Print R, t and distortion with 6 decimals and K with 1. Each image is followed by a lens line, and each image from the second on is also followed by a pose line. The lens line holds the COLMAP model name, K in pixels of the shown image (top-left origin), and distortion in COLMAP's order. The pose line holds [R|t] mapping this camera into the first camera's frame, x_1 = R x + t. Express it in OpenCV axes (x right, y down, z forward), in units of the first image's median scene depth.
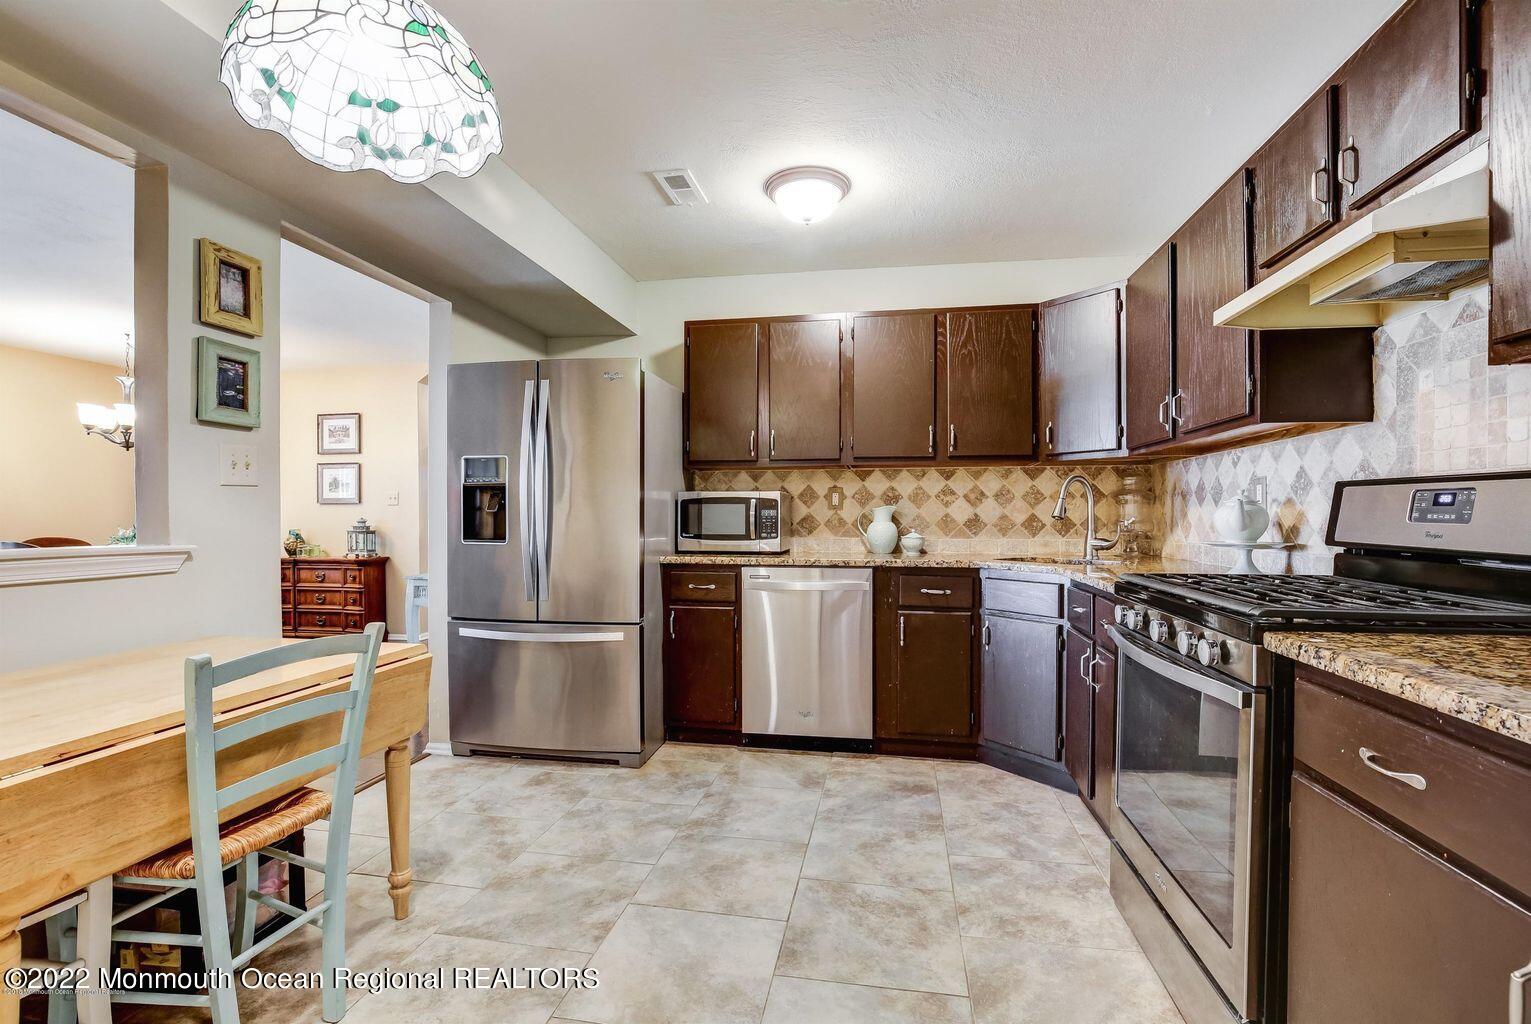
lens RADIAL K [[706.9, 0, 763.2], [0, 706.9, 522.0], [0, 0, 1]] dist [-0.028204, 0.003150]
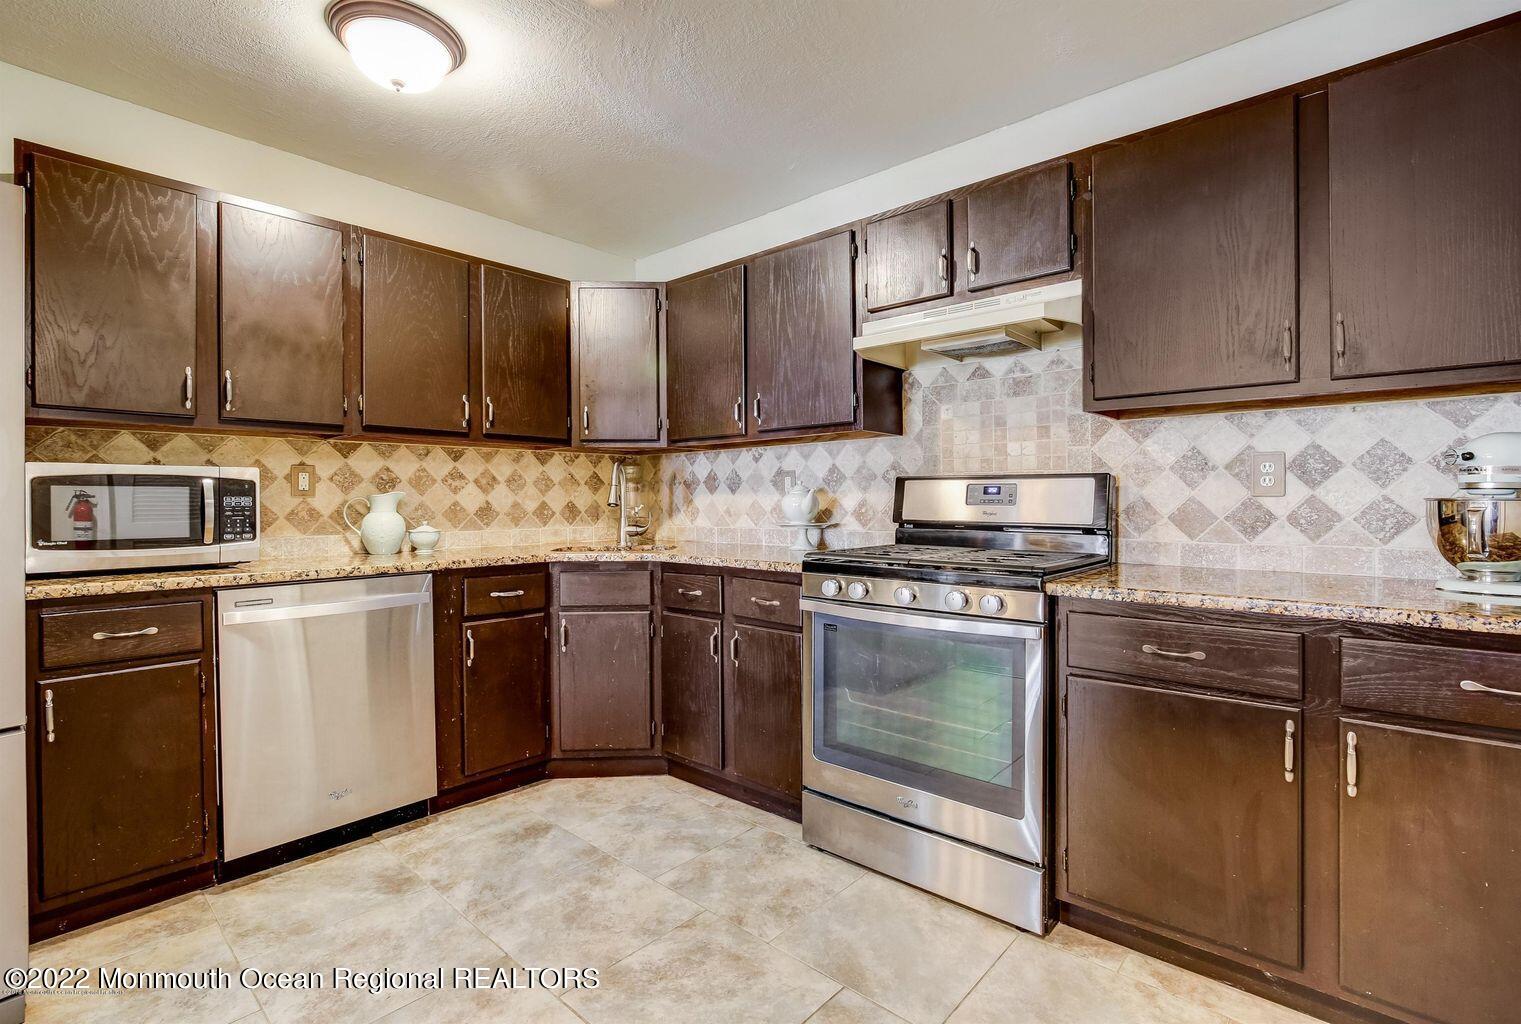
lens RADIAL K [[702.3, 0, 780.7], [0, 702.3, 506.5], [0, 0, 1]] dist [-0.028204, 0.003150]
pose [[0.505291, -0.009677, 0.862895, -0.305219], [0.013973, 0.999898, 0.003032, -0.003520], [-0.862836, 0.010525, 0.505375, 0.292424]]
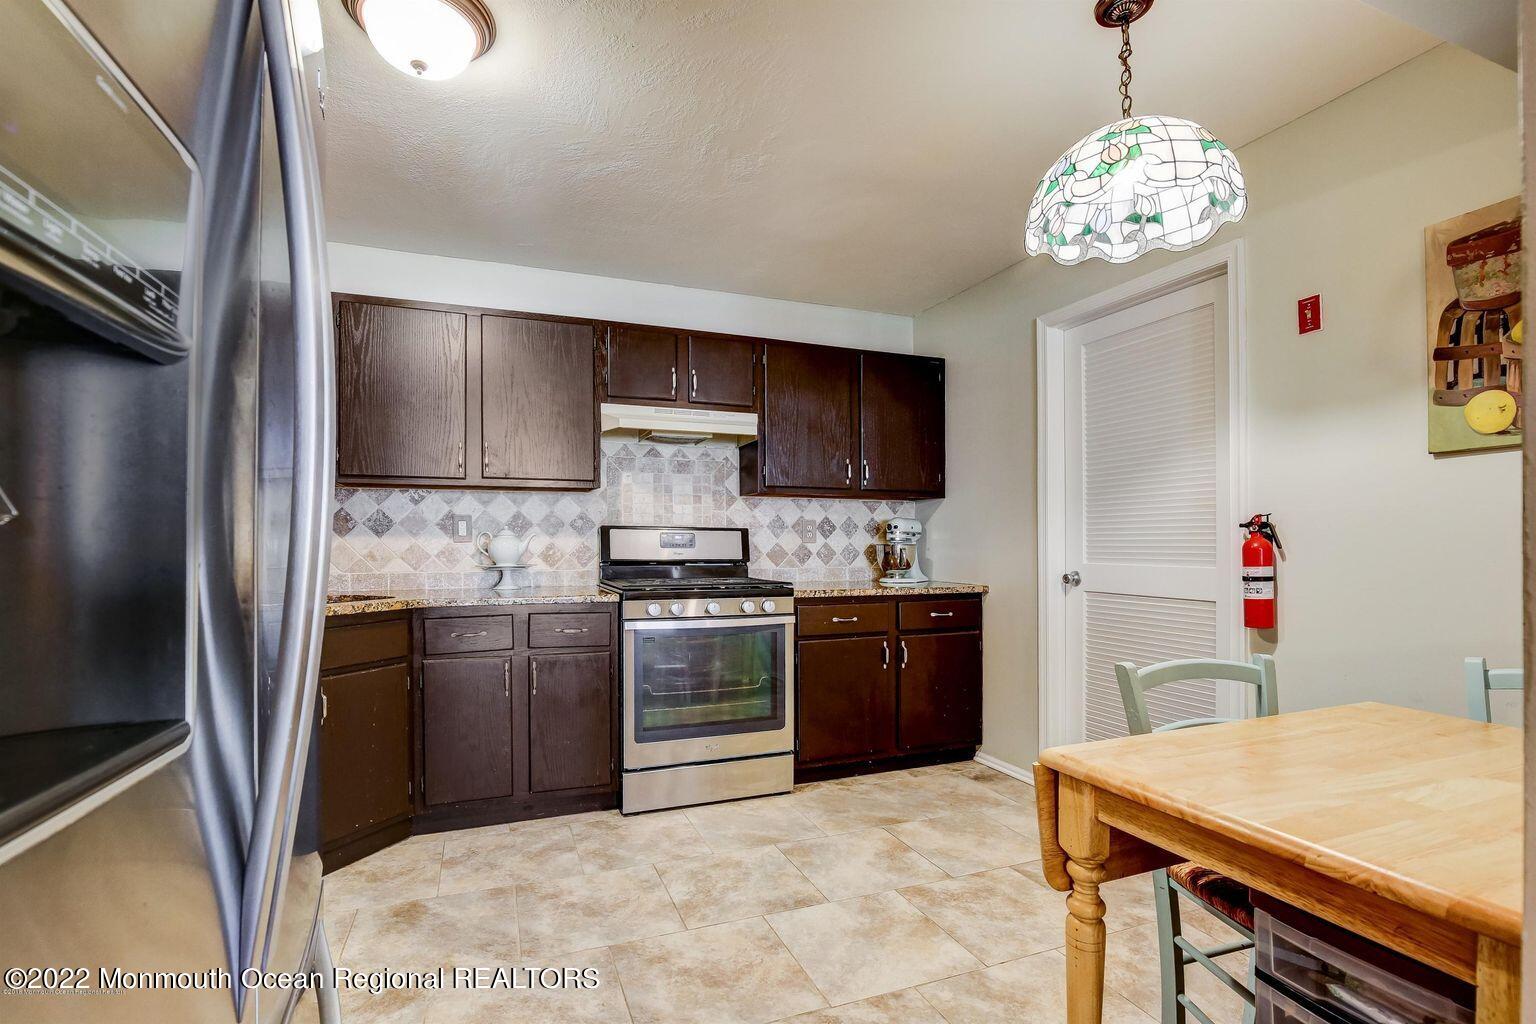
lens RADIAL K [[709.2, 0, 765.9], [0, 709.2, 536.4], [0, 0, 1]] dist [-0.028204, 0.003150]
pose [[-0.536015, 0.004622, 0.844195, -0.551447], [0.007873, 0.999969, -0.000476, -0.015996], [-0.844171, 0.006391, -0.536035, 0.965107]]
